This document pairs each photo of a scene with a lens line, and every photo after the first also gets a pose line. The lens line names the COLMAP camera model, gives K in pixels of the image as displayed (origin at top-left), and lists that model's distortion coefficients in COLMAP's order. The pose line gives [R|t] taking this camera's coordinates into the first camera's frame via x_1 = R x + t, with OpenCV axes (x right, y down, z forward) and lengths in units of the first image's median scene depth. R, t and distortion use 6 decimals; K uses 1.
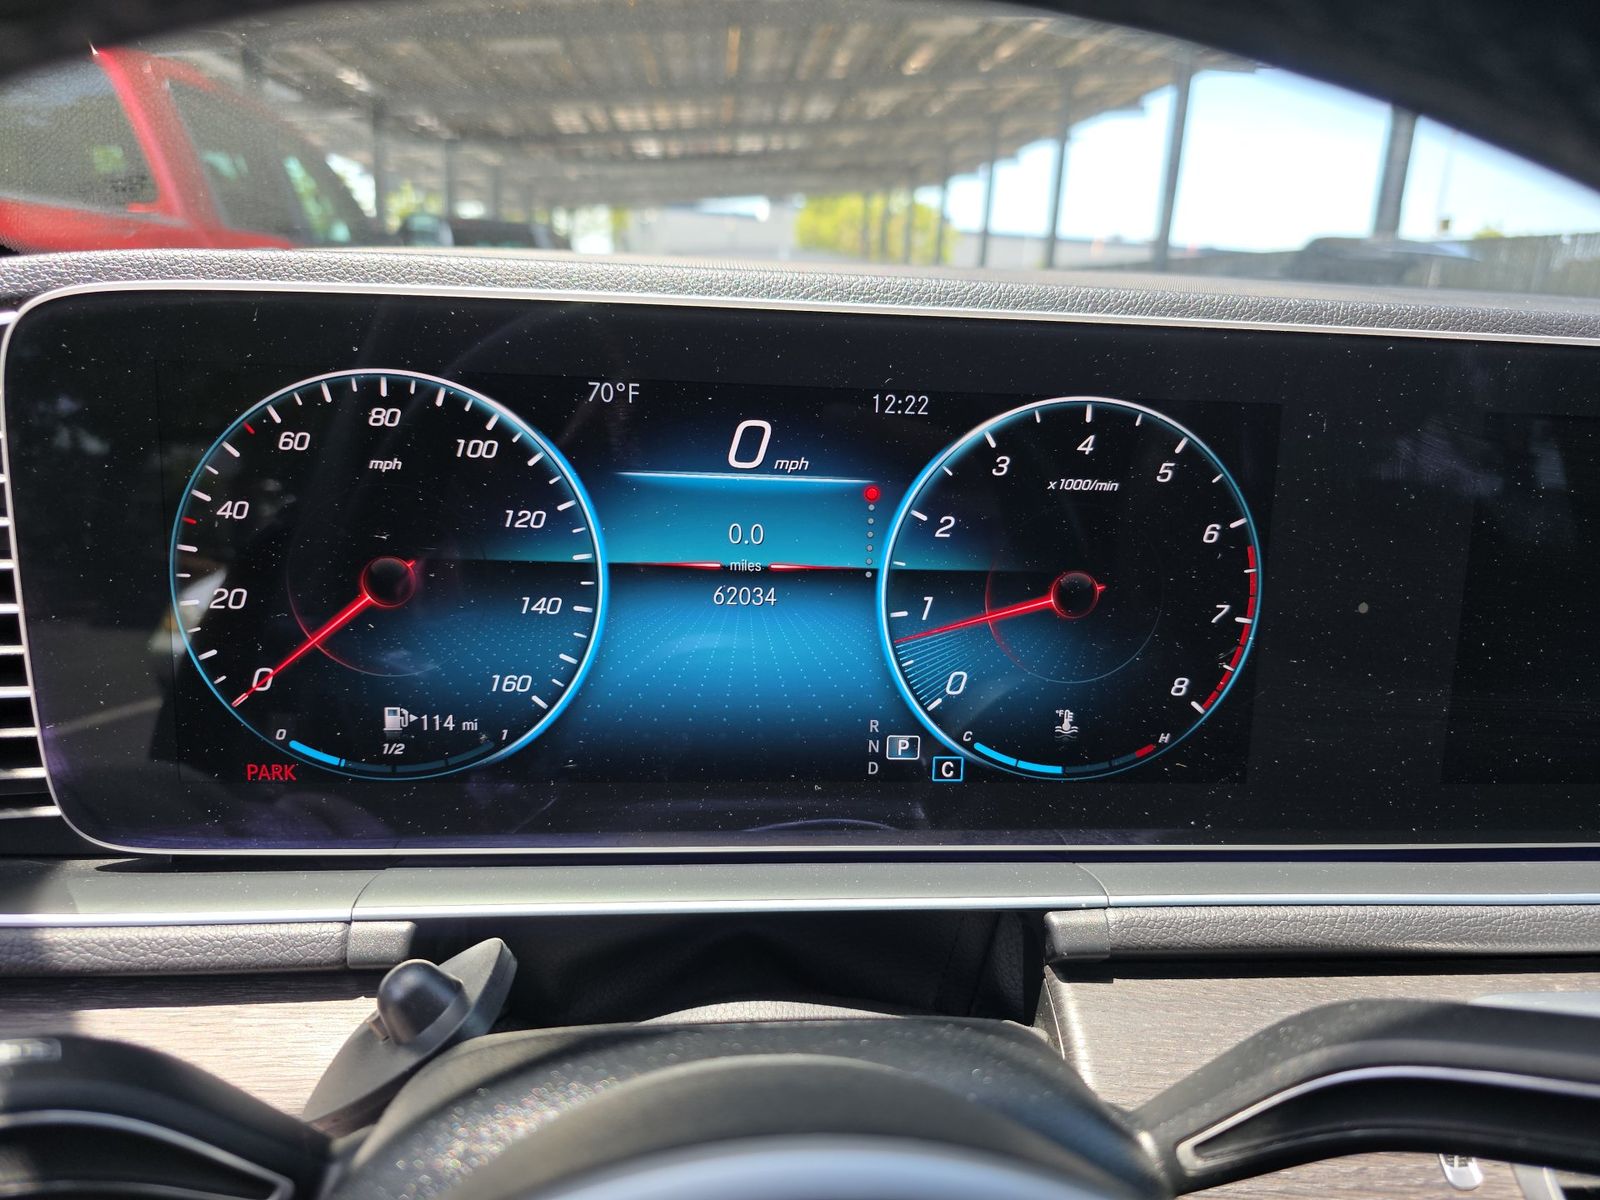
lens RADIAL K [[1046.7, 0, 802.1], [0, 1046.7, 596.1], [0, 0, 1]] dist [0.005928, -0.016379]
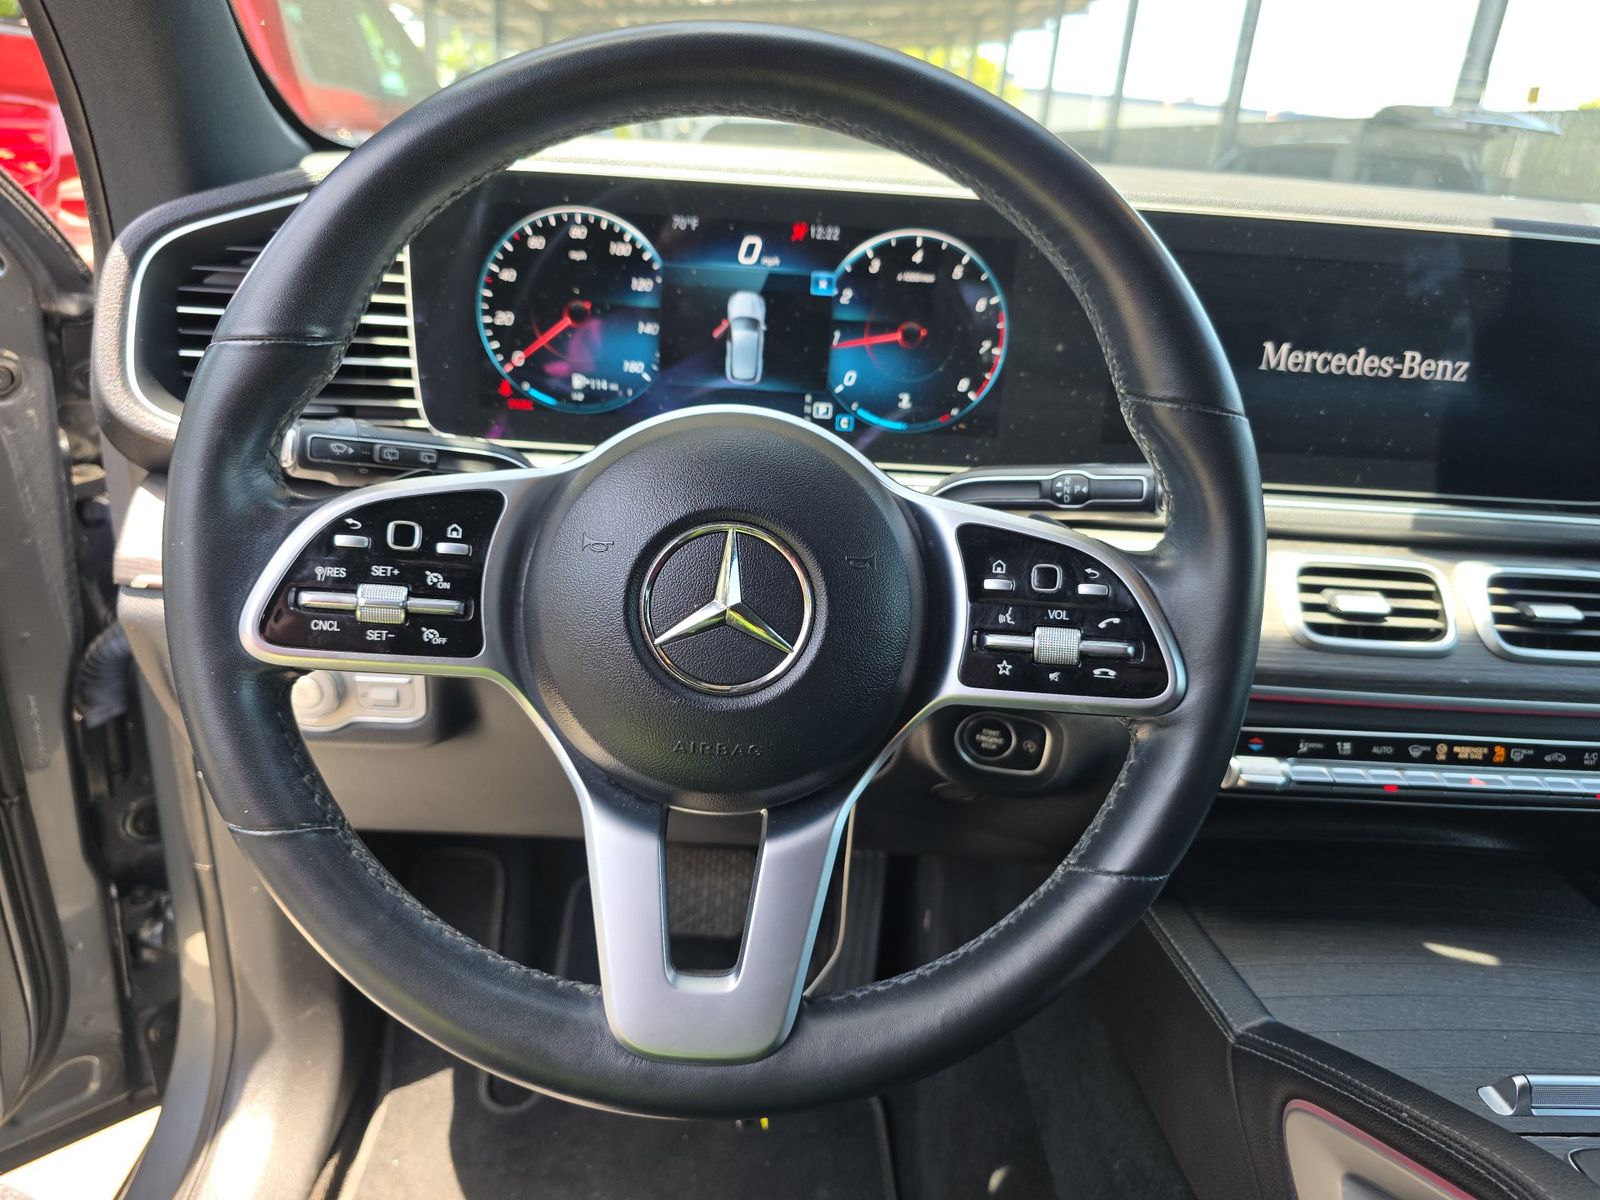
lens RADIAL K [[1046.7, 0, 790.7], [0, 1046.7, 603.1], [0, 0, 1]] dist [0.005928, -0.016379]
pose [[0.998113, 0.041459, -0.045300, 0.146596], [-0.035473, 0.991423, 0.125784, 0.270856], [0.050126, -0.123940, 0.991023, -1.089906]]
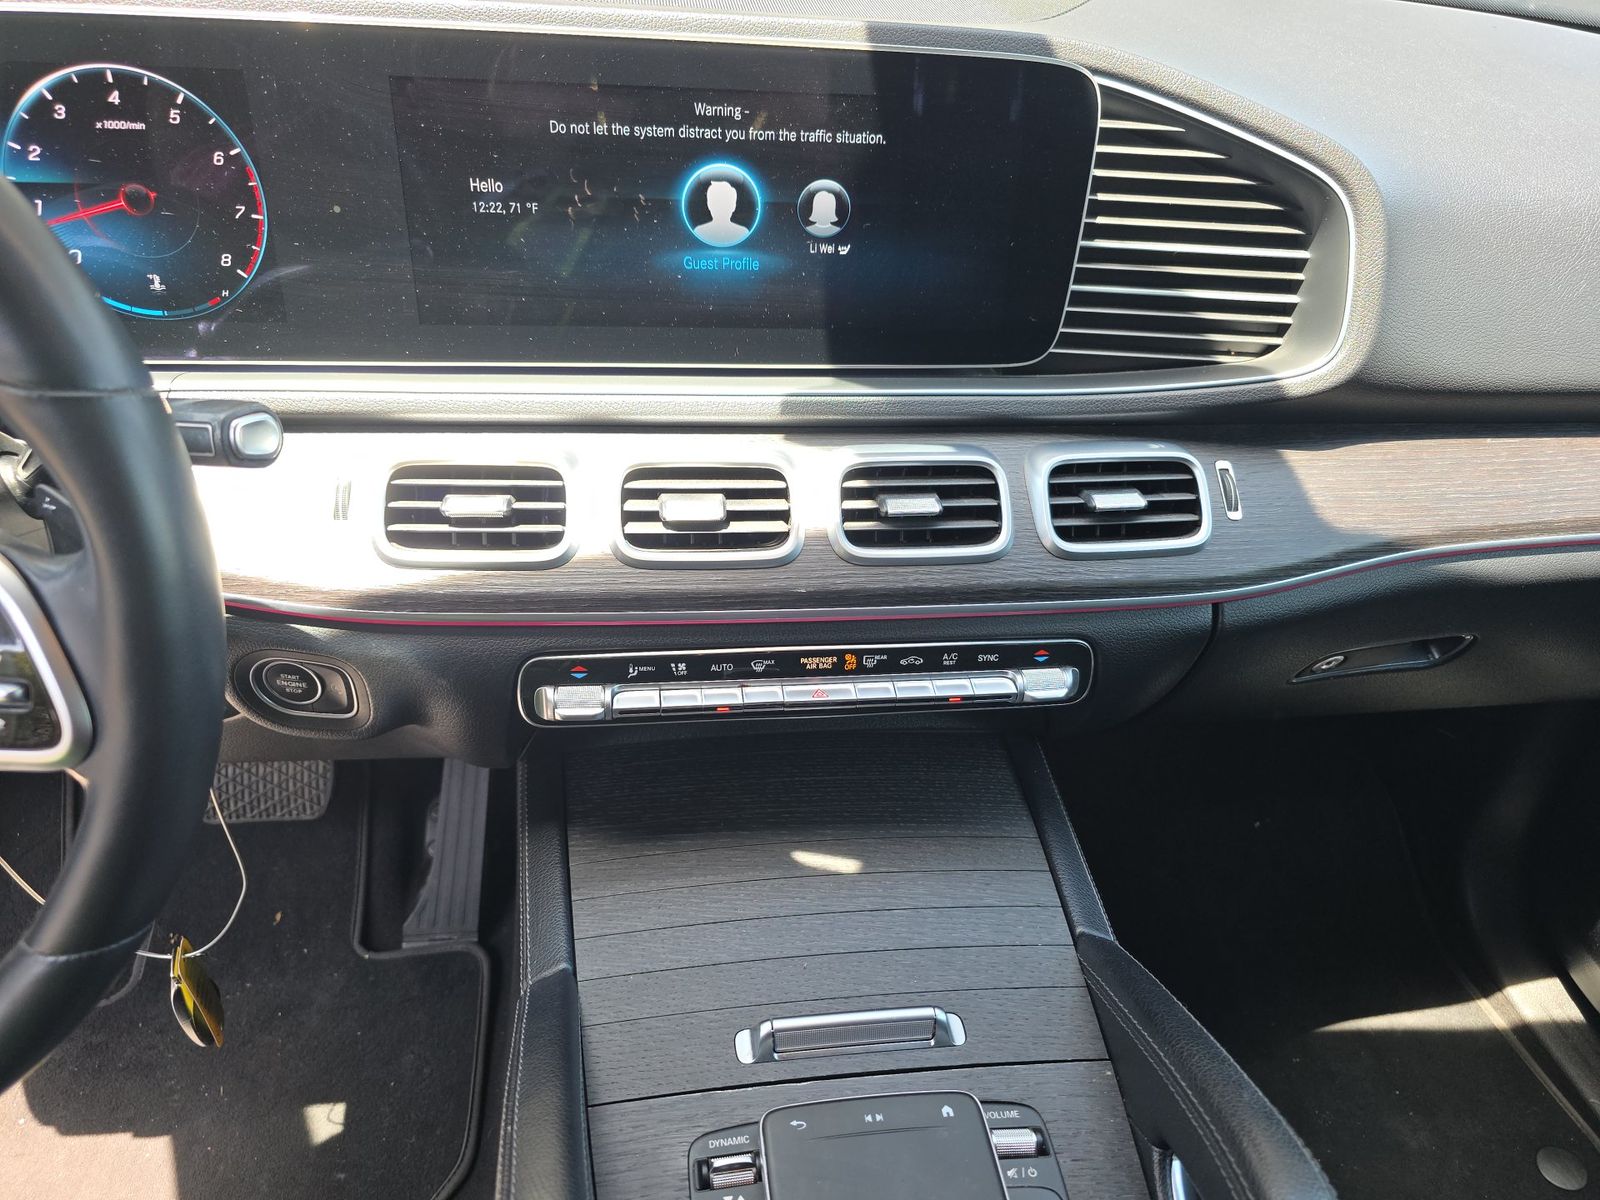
lens RADIAL K [[1046.7, 0, 791.9], [0, 1046.7, 597.7], [0, 0, 1]] dist [0.005928, -0.016379]
pose [[0.997731, -0.015499, 0.065514, 1.175299], [-0.006906, 0.944438, 0.328618, 0.043510], [-0.066967, -0.328325, 0.942188, -0.797323]]
